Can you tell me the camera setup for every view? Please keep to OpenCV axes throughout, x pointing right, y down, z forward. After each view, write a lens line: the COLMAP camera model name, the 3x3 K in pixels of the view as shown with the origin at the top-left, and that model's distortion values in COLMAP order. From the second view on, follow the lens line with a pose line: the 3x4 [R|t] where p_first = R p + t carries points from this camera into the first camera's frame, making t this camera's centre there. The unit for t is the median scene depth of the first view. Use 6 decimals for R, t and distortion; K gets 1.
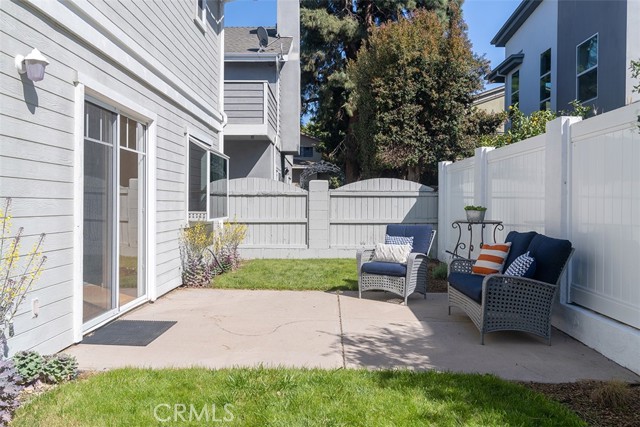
lens RADIAL K [[536.6, 0, 320.0], [0, 536.6, 213.5], [0, 0, 1]] dist [0.004235, -0.000771]
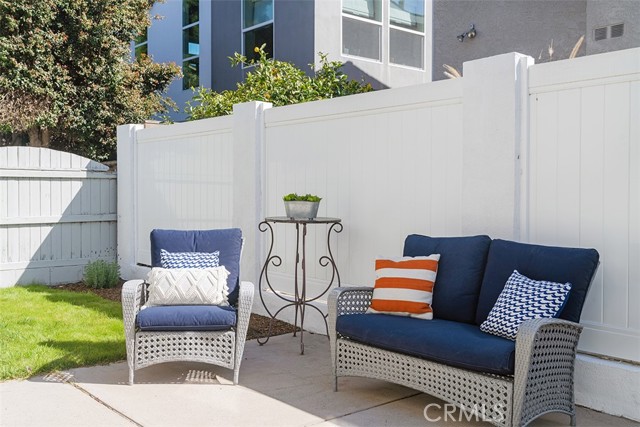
lens RADIAL K [[648.0, 0, 320.0], [0, 648.0, 213.5], [0, 0, 1]] dist [-0.018422, -0.005174]
pose [[0.747137, -0.022053, 0.664305, -0.096878], [0.010772, 0.999720, 0.021074, -0.003920], [-0.664583, -0.008589, 0.747165, 0.236977]]
